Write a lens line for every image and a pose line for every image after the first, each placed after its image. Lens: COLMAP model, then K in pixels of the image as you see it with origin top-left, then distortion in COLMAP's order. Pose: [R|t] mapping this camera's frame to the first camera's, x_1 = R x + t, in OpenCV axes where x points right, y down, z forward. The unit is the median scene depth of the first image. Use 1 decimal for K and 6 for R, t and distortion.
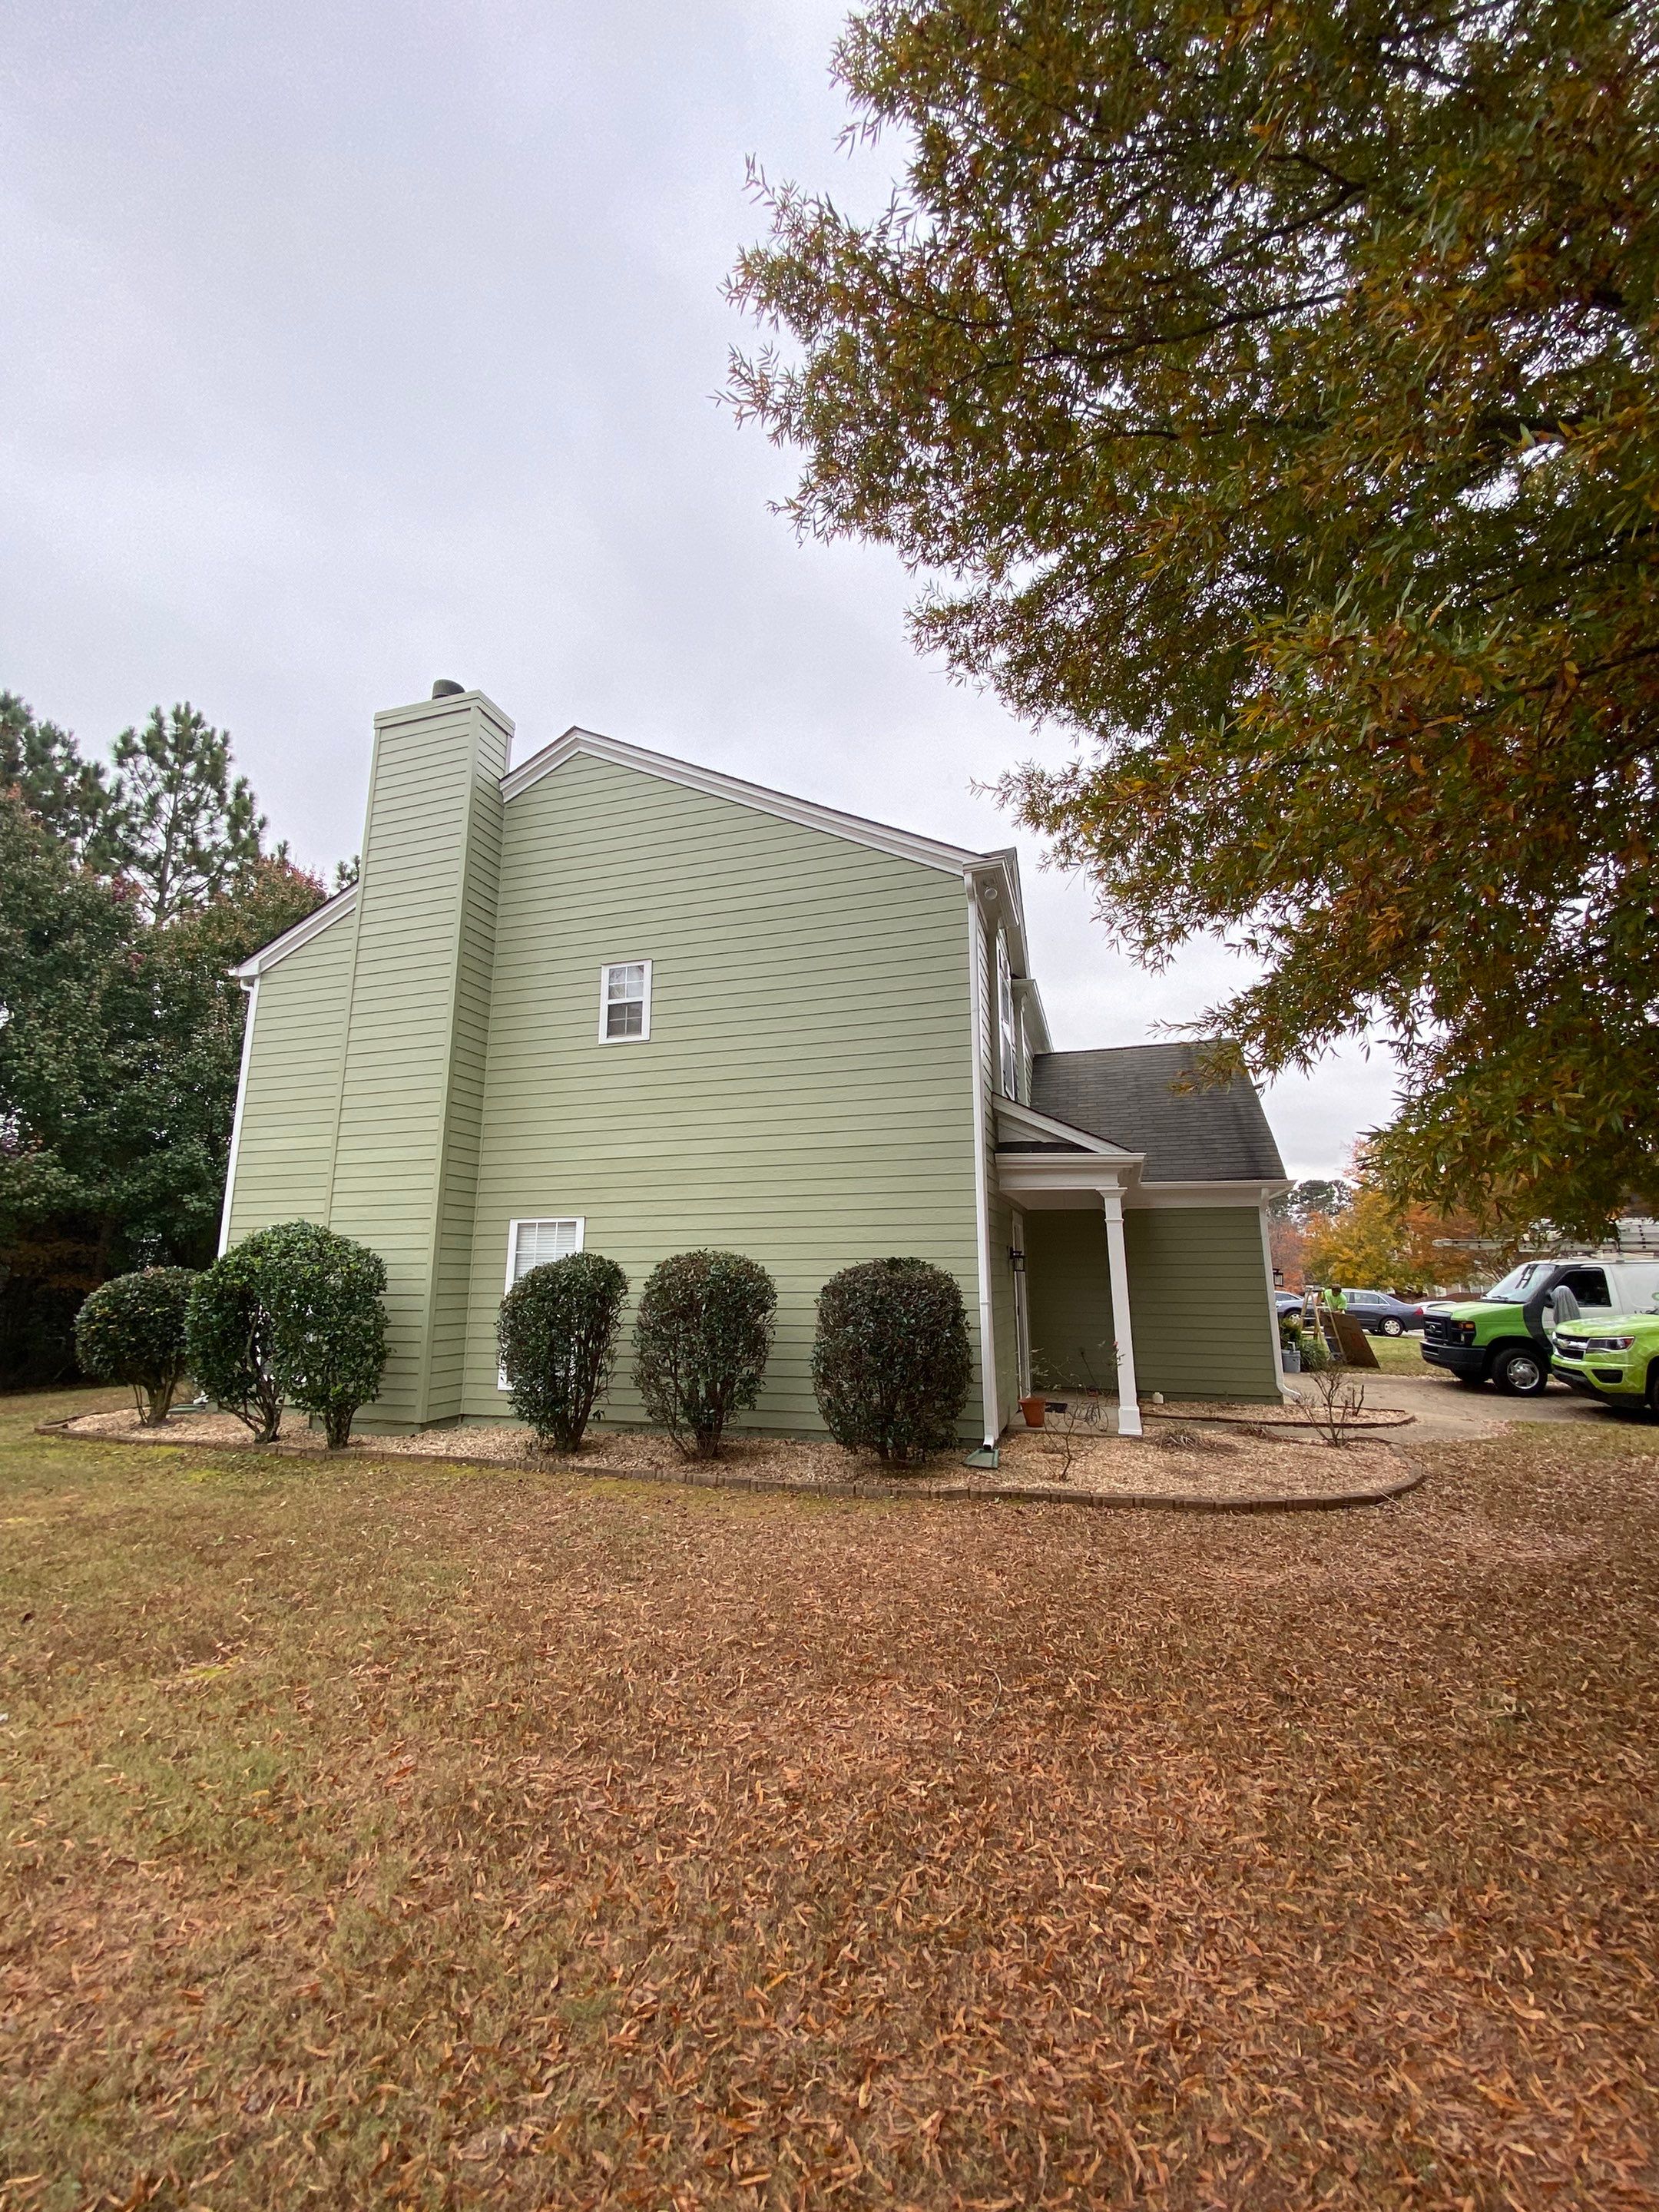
lens RADIAL K [[872.4, 0, 829.5], [0, 872.4, 1106.0], [0, 0, 1]] dist [0.009519, -0.015286]
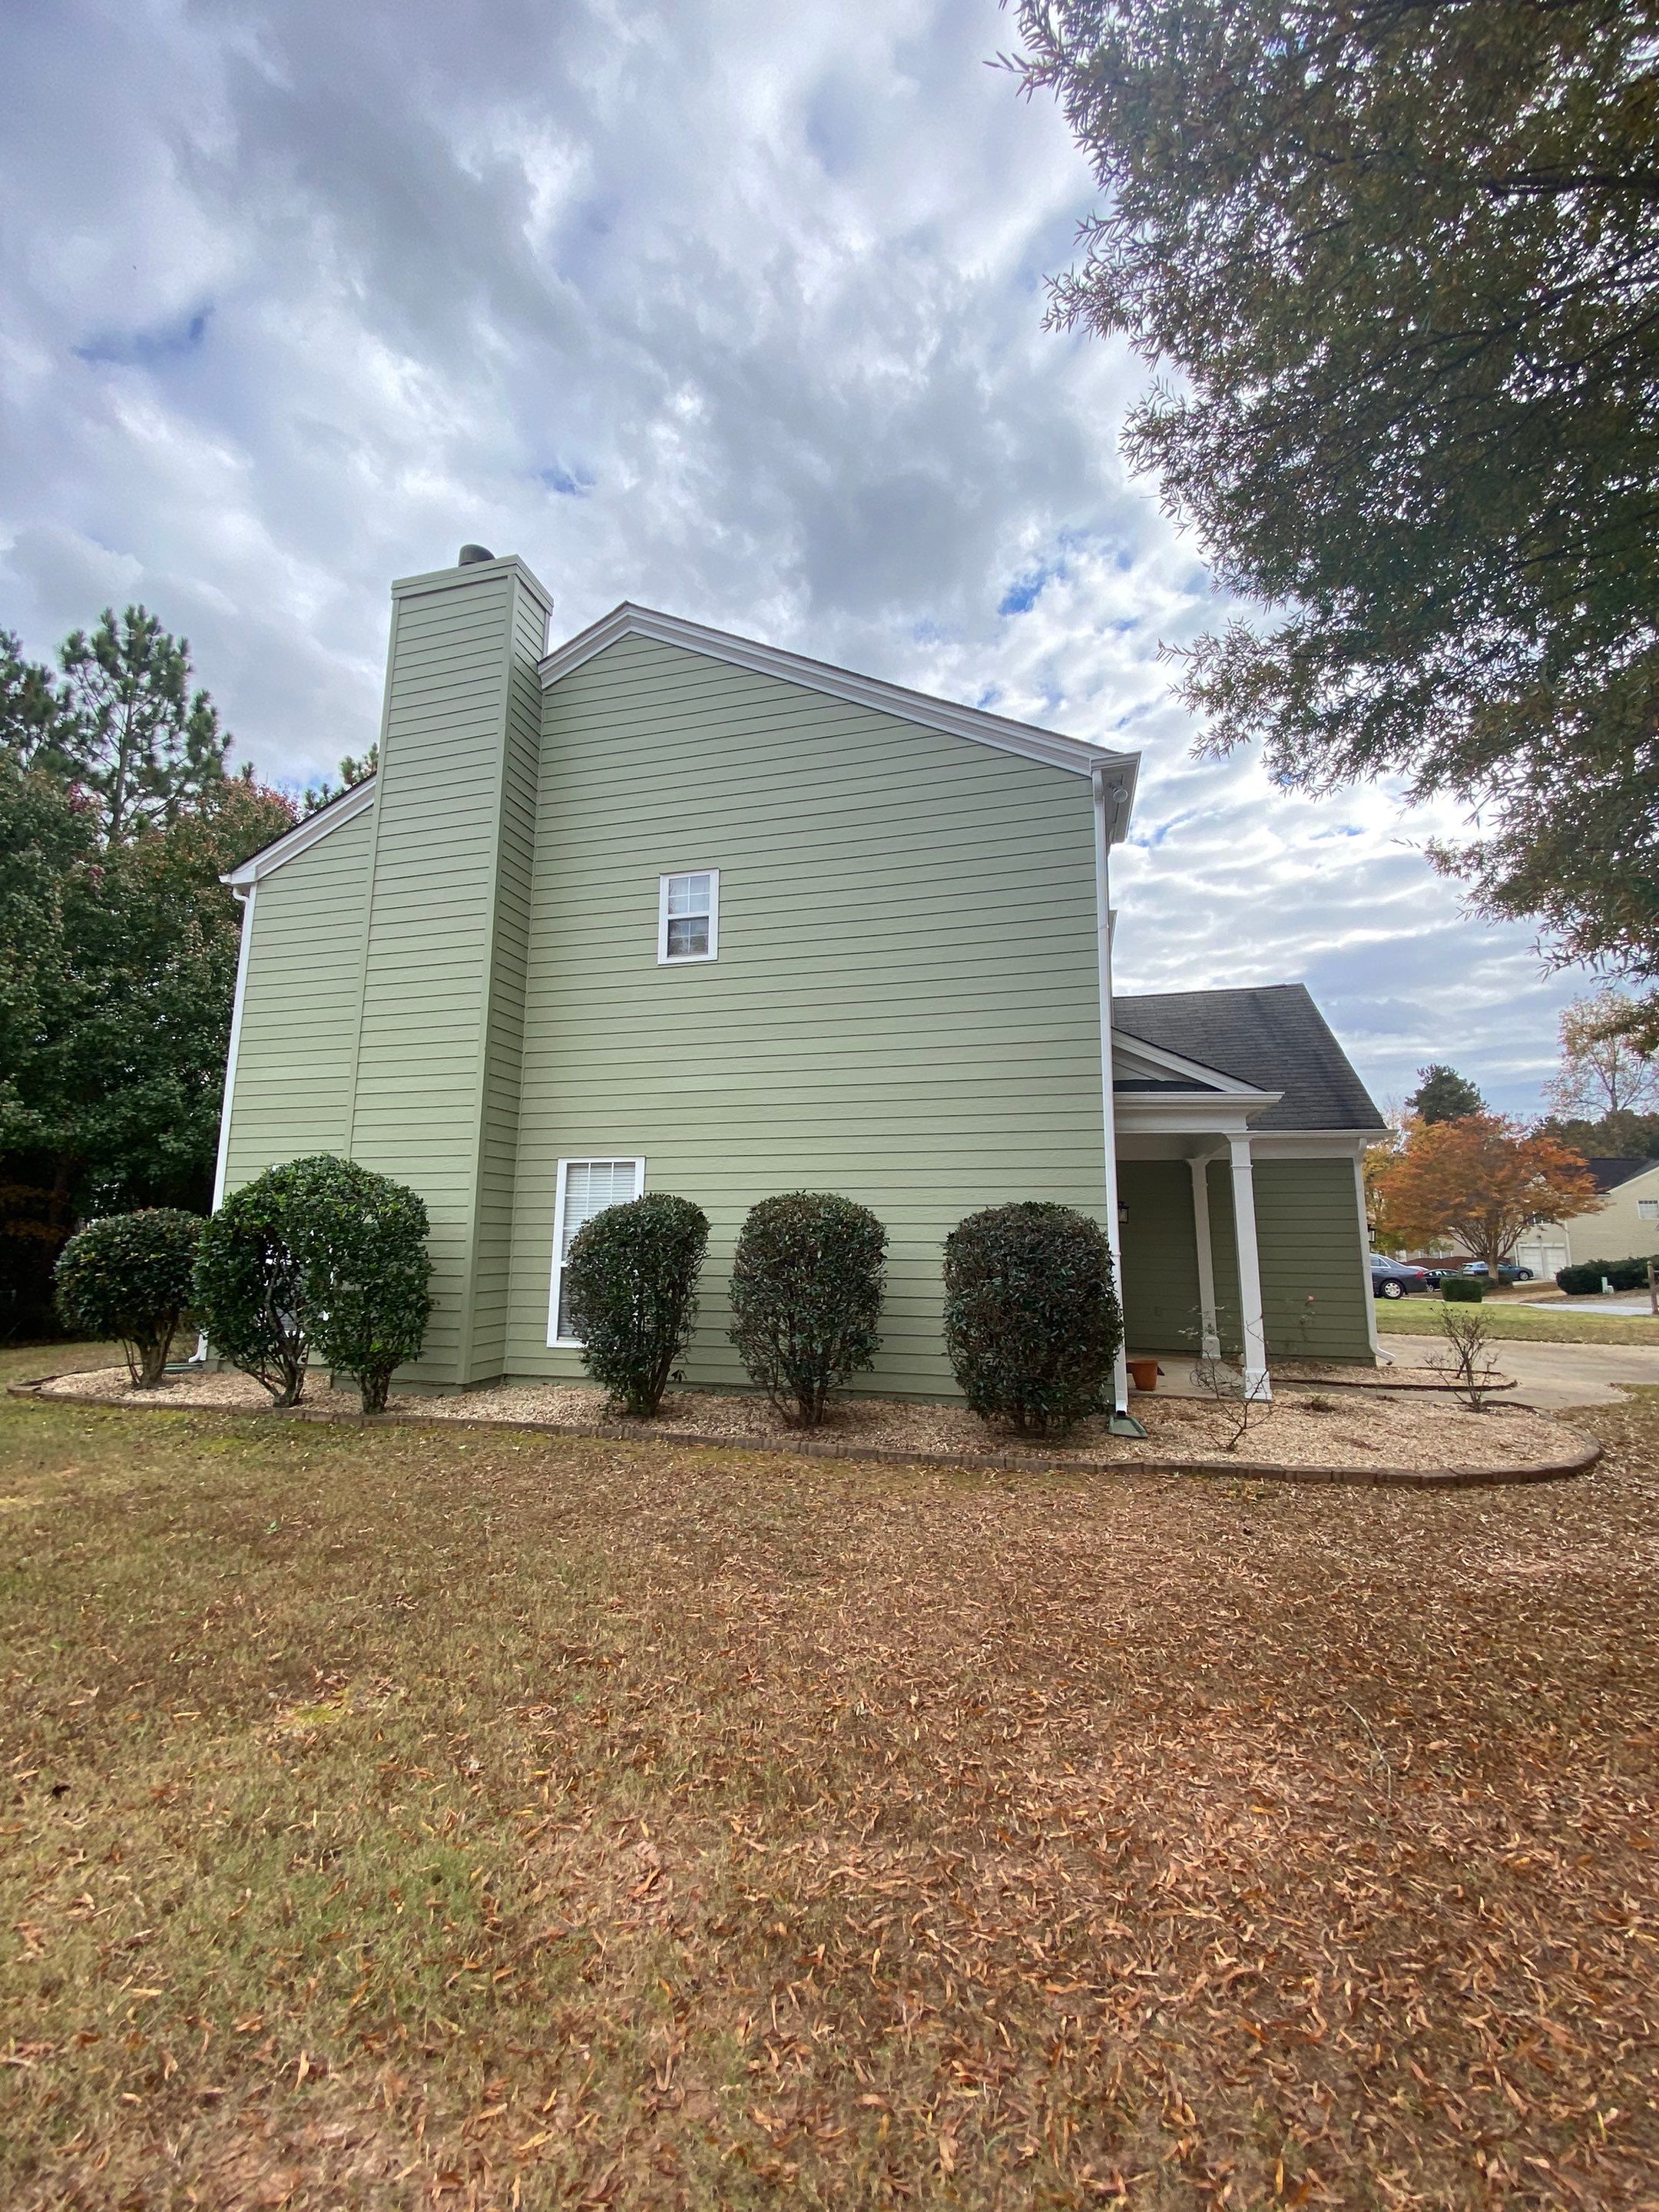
lens RADIAL K [[872.4, 0, 829.5], [0, 872.4, 1106.0], [0, 0, 1]] dist [0.009519, -0.015286]
pose [[0.998970, 0.015804, 0.042527, -0.125799], [-0.017592, 0.998962, 0.042013, 0.033137], [-0.041819, -0.042718, 0.998212, 0.100028]]
